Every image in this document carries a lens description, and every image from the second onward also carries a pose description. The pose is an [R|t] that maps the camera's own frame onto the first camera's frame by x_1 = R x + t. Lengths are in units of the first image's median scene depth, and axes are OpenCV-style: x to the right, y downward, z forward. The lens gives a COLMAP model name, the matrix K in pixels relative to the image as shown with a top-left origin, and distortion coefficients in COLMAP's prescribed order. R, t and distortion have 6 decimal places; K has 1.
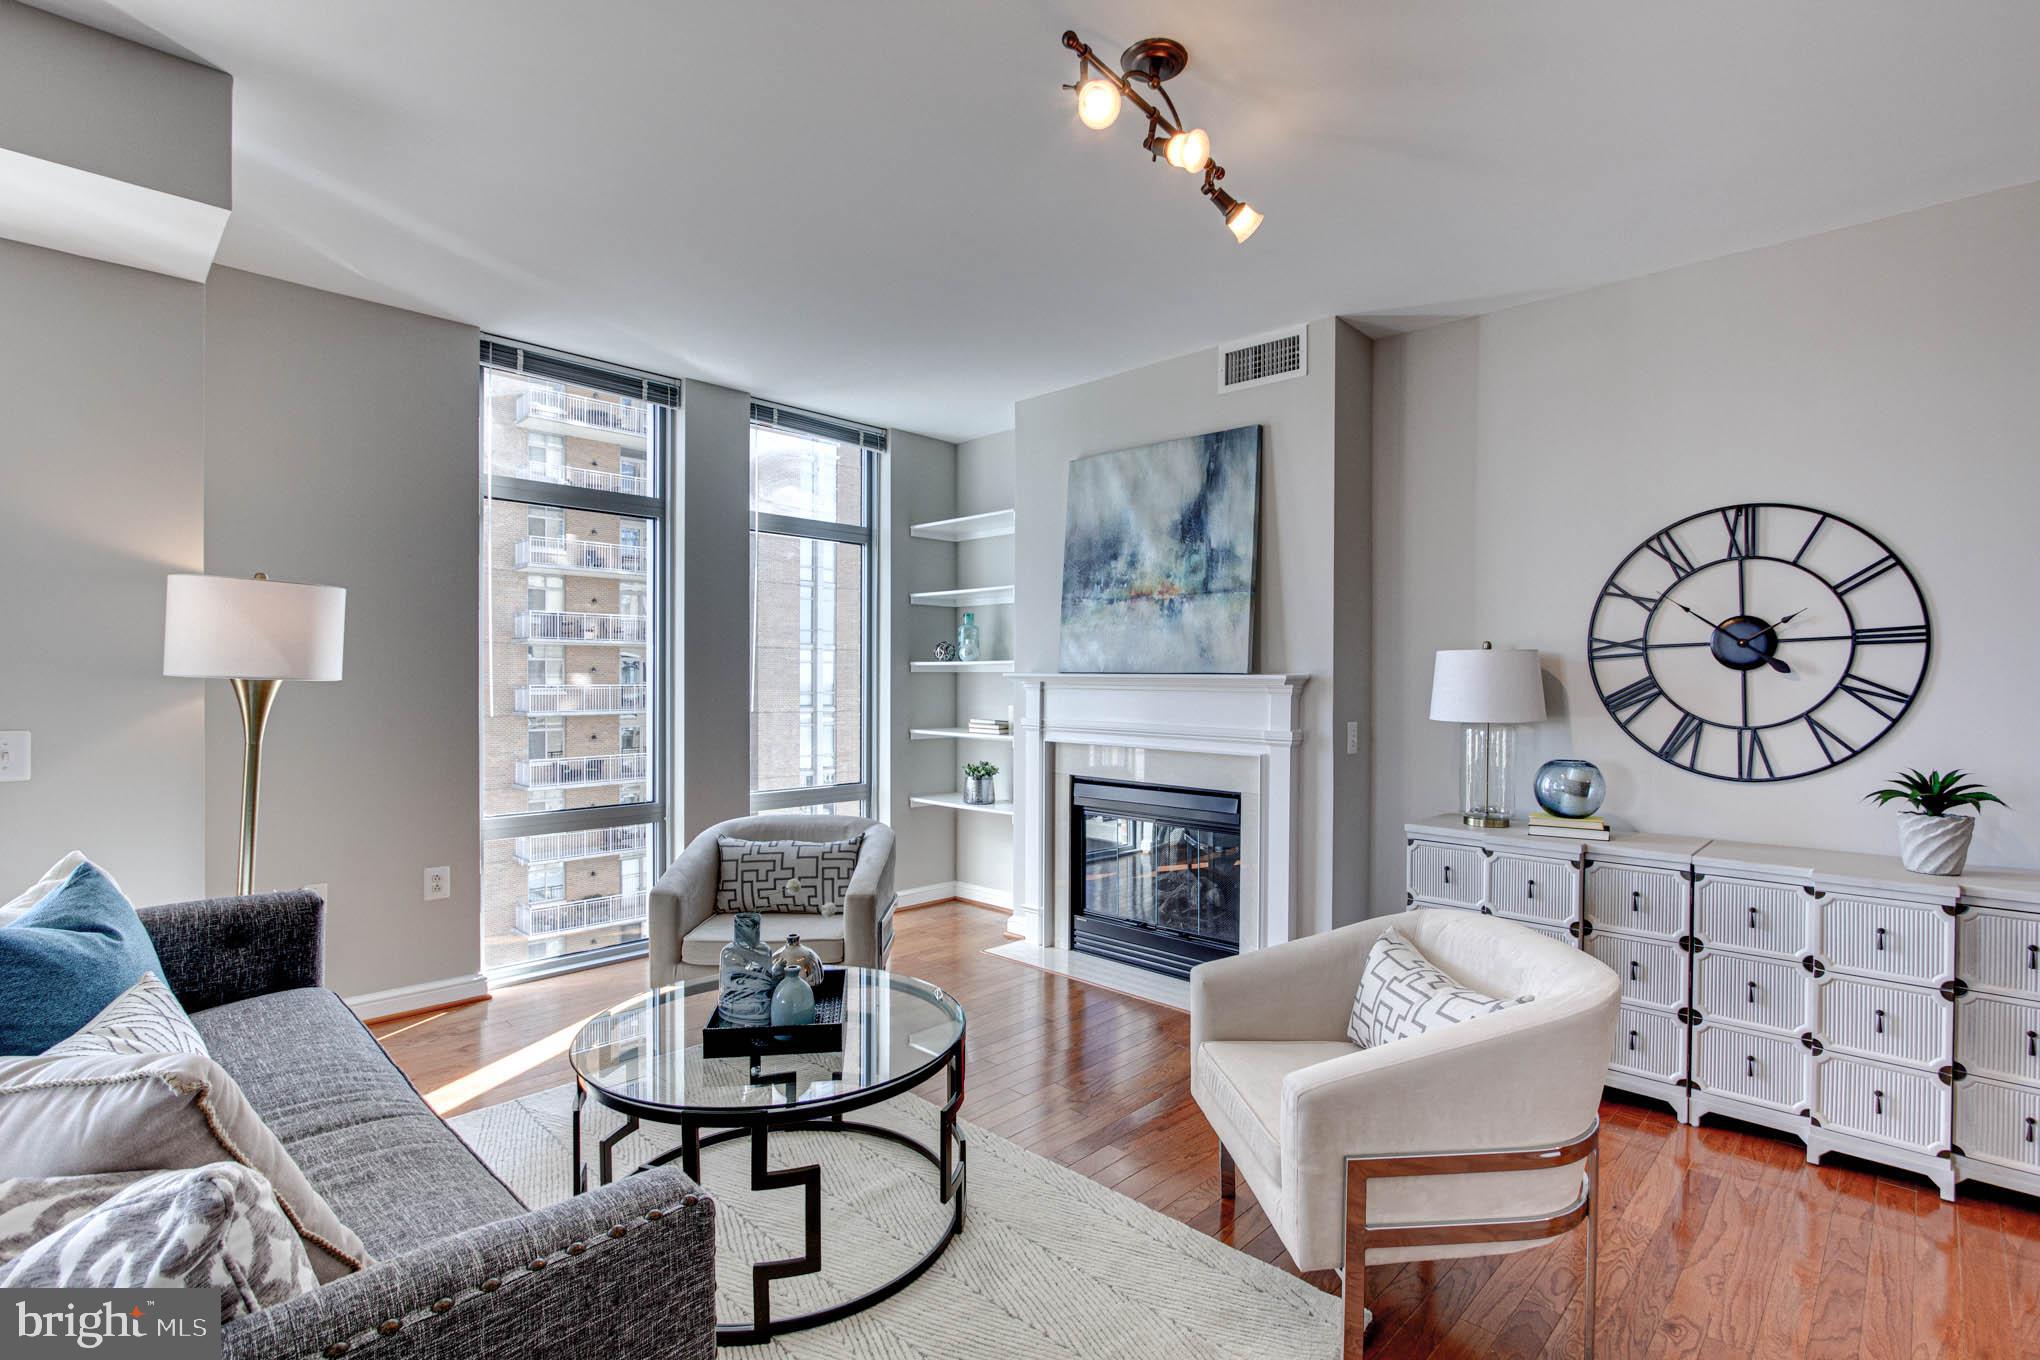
lens RADIAL K [[956.3, 0, 1028.2], [0, 956.3, 688.0], [0, 0, 1]] dist [-0.014319, 0.000280]
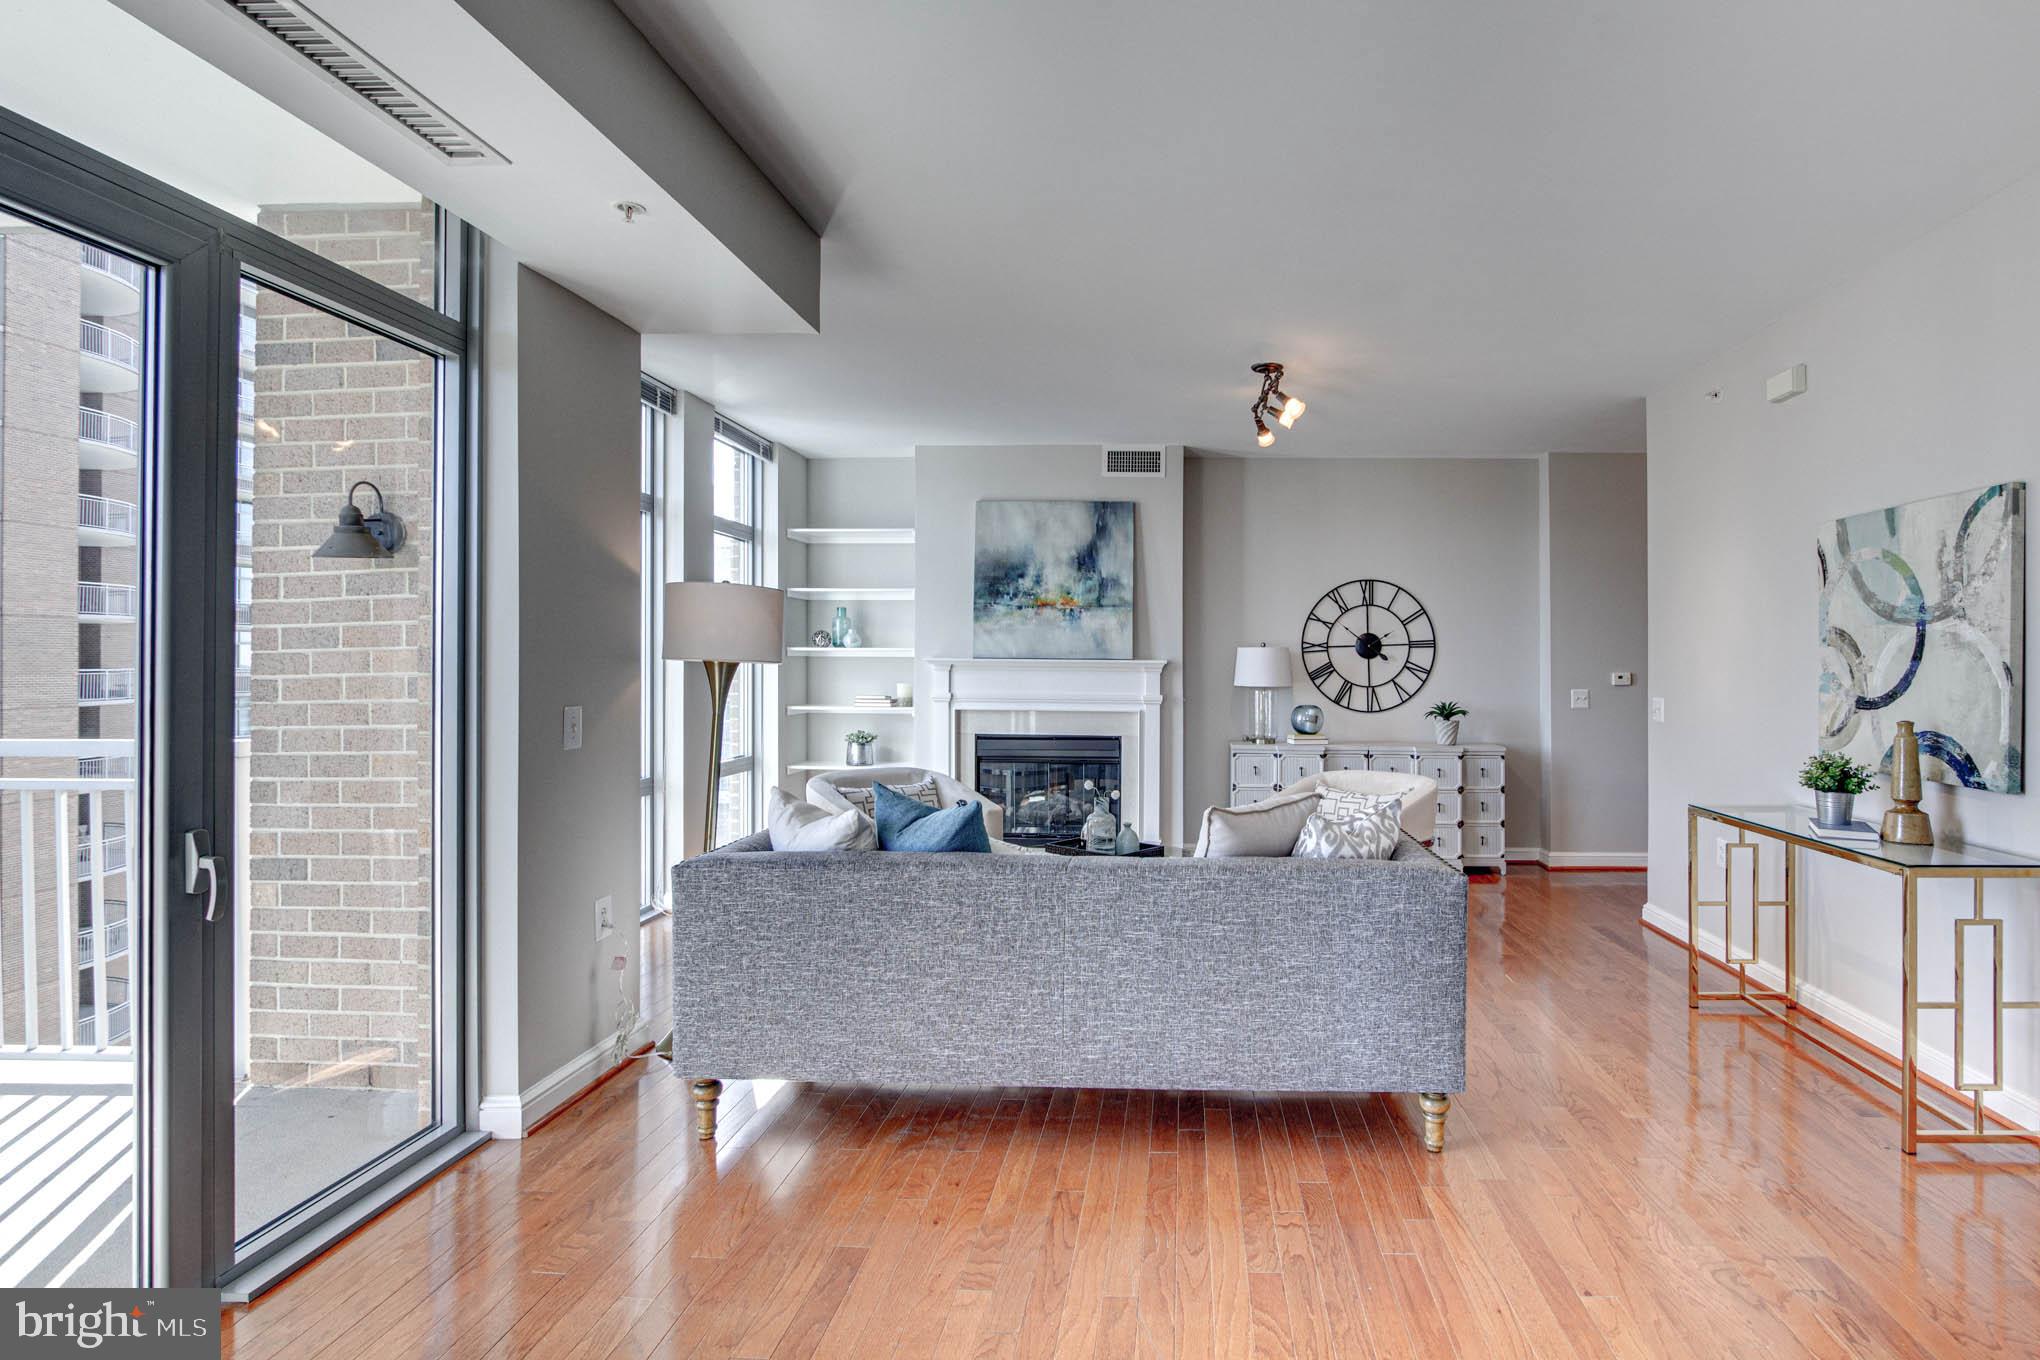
lens RADIAL K [[997.0, 0, 1150.7], [0, 997.0, 661.0], [0, 0, 1]] dist [-0.015203, 0.000645]
pose [[0.743280, 0.000778, 0.668980, -0.856785], [0.004877, 0.999966, -0.006581, -0.001805], [-0.668963, 0.008154, 0.743251, -0.246502]]
